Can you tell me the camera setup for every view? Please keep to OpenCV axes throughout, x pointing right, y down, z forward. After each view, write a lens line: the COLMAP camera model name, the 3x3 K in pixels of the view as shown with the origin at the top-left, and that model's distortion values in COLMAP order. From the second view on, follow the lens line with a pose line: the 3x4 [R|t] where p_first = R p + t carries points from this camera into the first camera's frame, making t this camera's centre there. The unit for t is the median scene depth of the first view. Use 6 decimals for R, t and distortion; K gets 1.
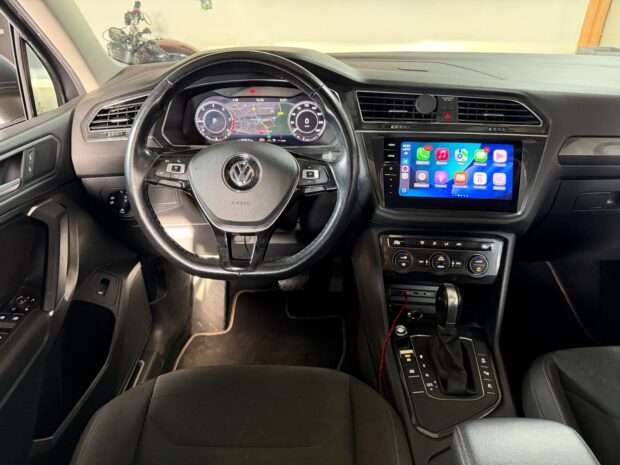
lens RADIAL K [[431.4, 0, 313.5], [0, 431.4, 235.6], [0, 0, 1]] dist [0.120513, -0.230345]
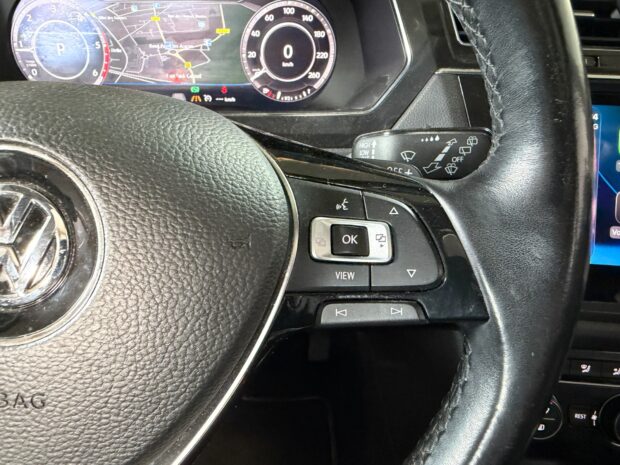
lens RADIAL K [[446.3, 0, 275.2], [0, 446.3, 232.8], [0, 0, 1]] dist [-0.002936, 0.002159]
pose [[0.999666, 0.008372, 0.024447, -0.039855], [-0.009604, 0.998668, 0.050696, -0.127358], [-0.023990, -0.050913, 0.998415, 0.634739]]
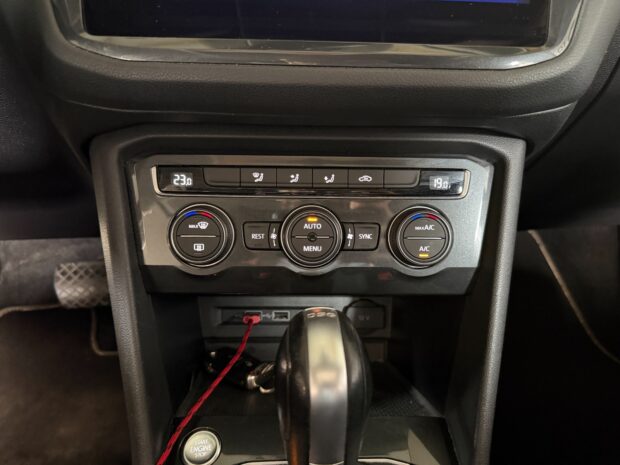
lens RADIAL K [[438.3, 0, 313.0], [0, 438.3, 237.6], [0, 0, 1]] dist [0.079128, -0.147611]
pose [[0.992727, -0.041983, 0.112831, 0.261374], [0.037664, 0.998484, 0.040143, 0.051352], [-0.114346, -0.035602, 0.992803, 0.692187]]
